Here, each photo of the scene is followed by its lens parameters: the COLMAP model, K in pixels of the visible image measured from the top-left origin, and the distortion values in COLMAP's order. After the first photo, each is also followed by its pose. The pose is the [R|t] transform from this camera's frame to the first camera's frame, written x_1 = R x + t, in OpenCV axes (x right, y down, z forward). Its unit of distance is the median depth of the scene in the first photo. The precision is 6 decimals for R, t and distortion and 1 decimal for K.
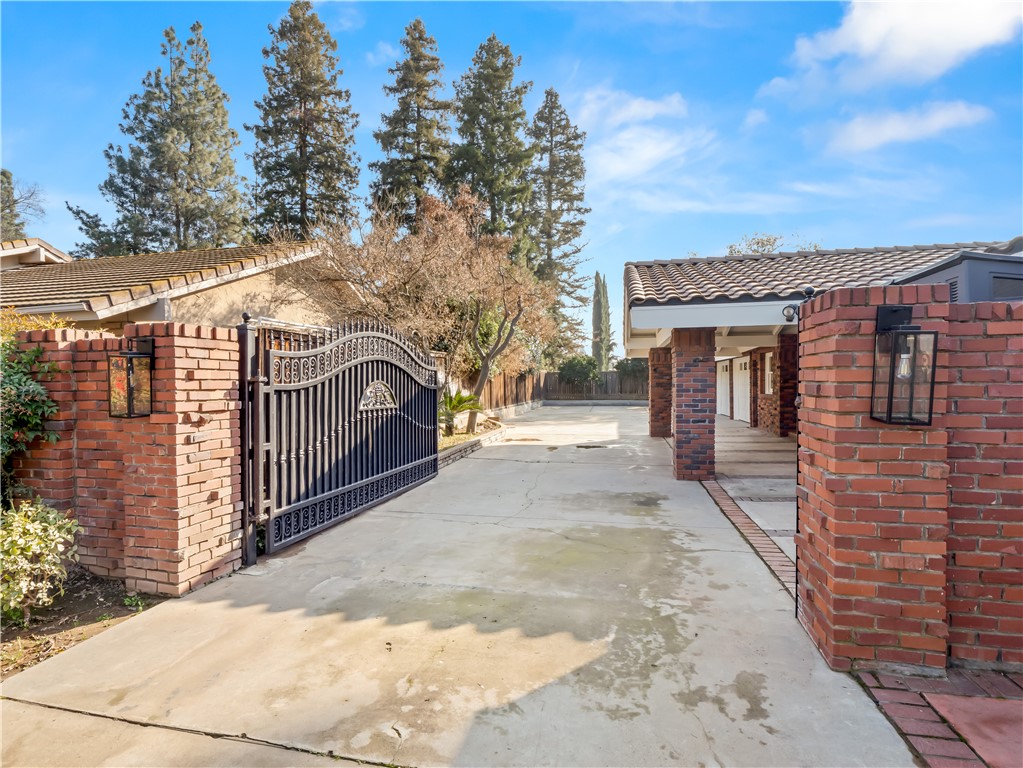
lens RADIAL K [[498.7, 0, 510.7], [0, 498.7, 386.9], [0, 0, 1]] dist [-0.020577, 0.000767]
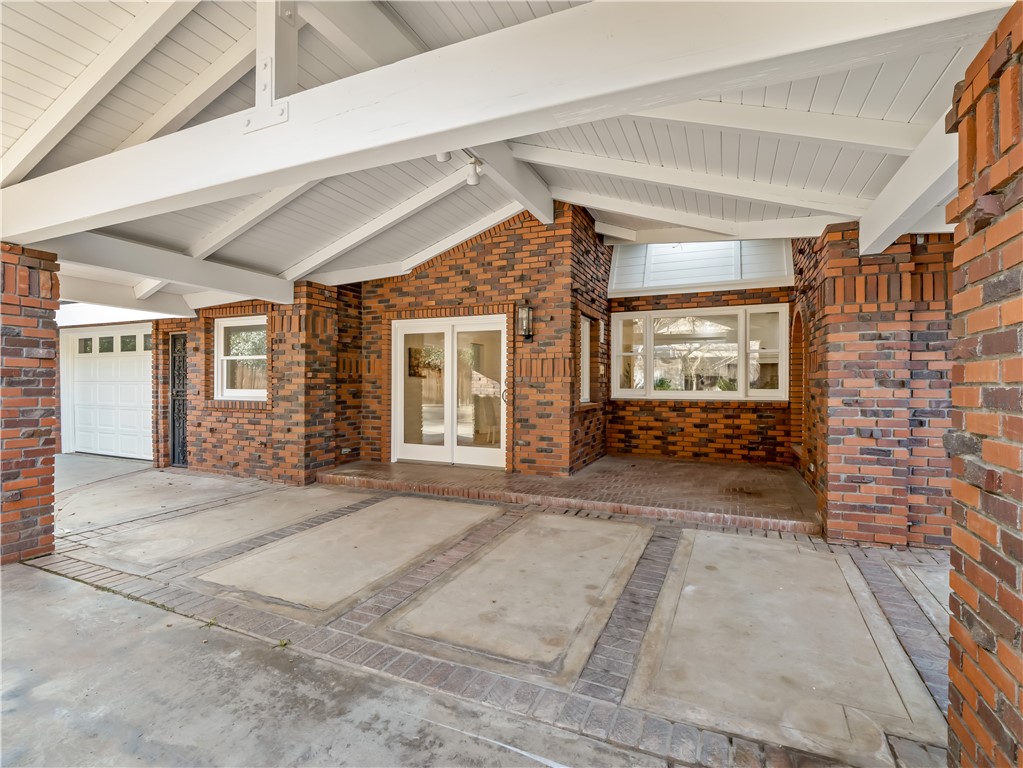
lens RADIAL K [[498.7, 0, 509.0], [0, 498.7, 388.5], [0, 0, 1]] dist [-0.020577, 0.000767]
pose [[0.197681, -0.000842, 0.980266, 0.094137], [0.002435, 0.999997, 0.000368, 0.003642], [-0.980263, 0.002314, 0.197683, 0.680328]]
